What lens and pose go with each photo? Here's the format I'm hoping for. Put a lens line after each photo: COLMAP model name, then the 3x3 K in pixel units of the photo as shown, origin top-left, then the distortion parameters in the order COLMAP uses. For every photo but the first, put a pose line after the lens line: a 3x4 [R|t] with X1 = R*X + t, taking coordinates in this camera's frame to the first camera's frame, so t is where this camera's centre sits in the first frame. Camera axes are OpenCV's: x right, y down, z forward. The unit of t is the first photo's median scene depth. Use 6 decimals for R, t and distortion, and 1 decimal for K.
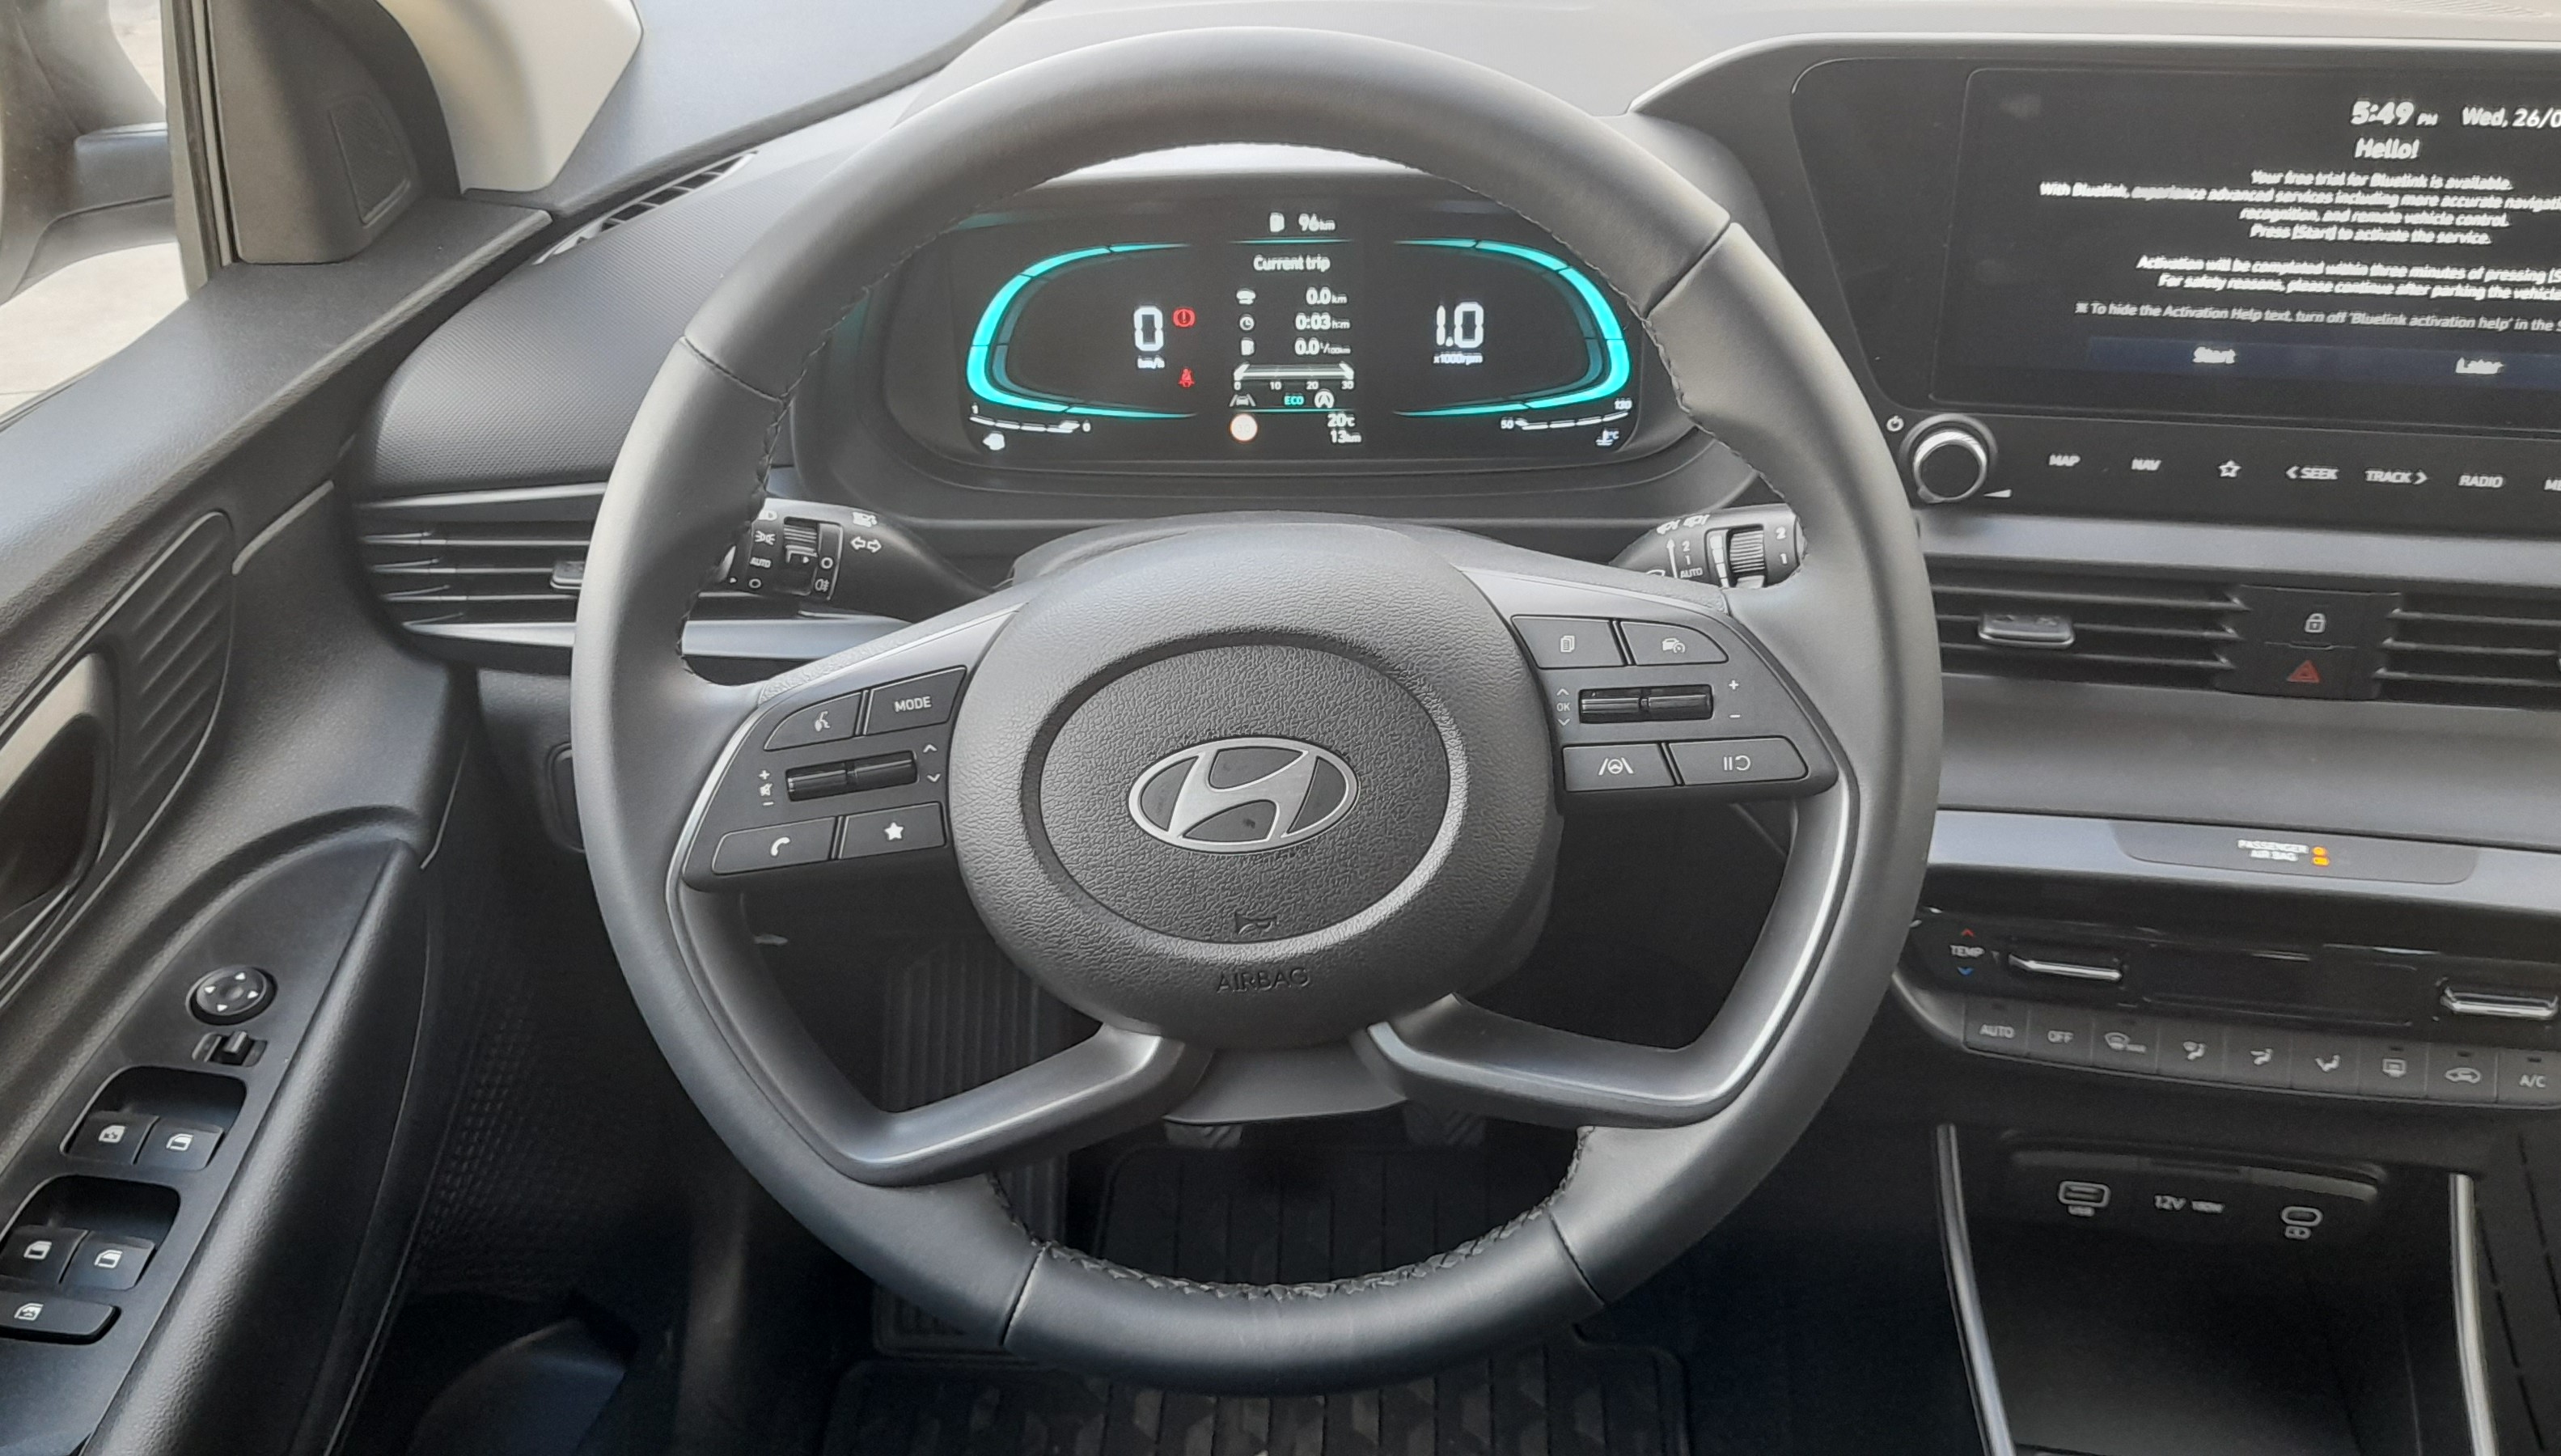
lens RADIAL K [[2377.8, 0, 1280.5], [0, 2377.8, 728.0], [0, 0, 1]] dist [0.076426, -0.138426]
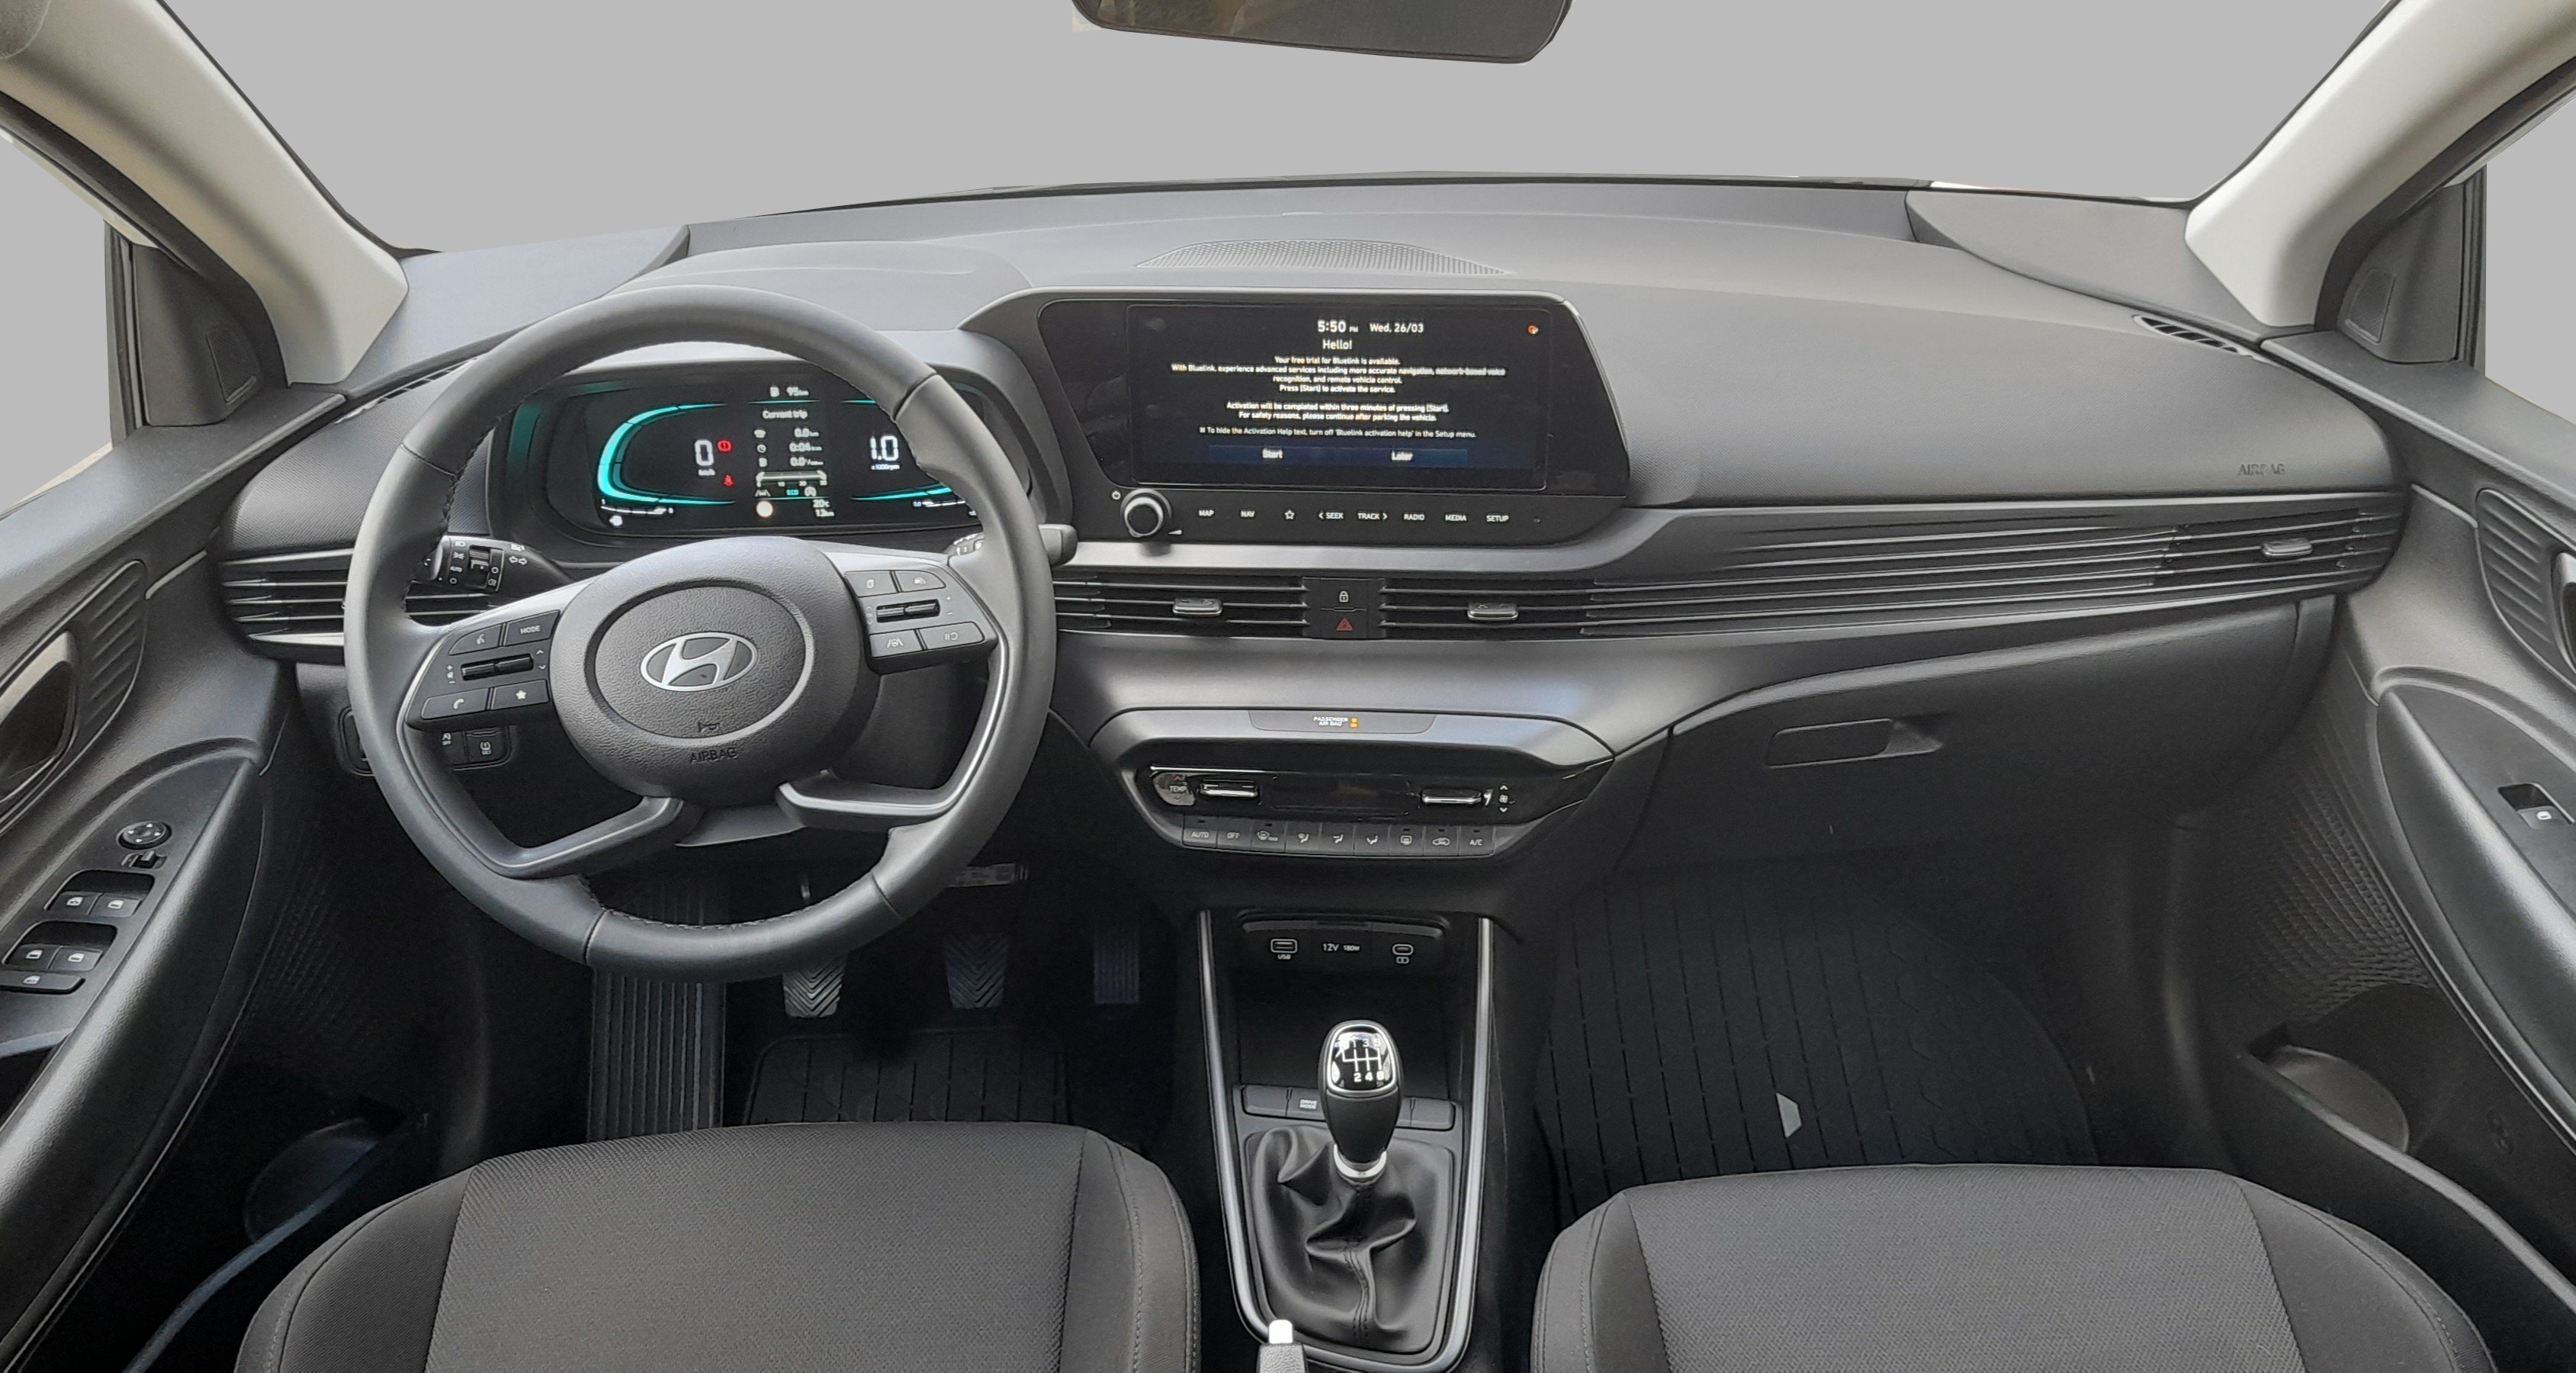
lens RADIAL K [[2136.2, 0, 1324.6], [0, 2136.2, 680.6], [0, 0, 1]] dist [0.064869, -0.085383]
pose [[0.992677, -0.029129, 0.117233, 0.227485], [0.040771, 0.994334, -0.098168, 0.188213], [-0.113710, 0.102229, 0.988241, -0.645295]]
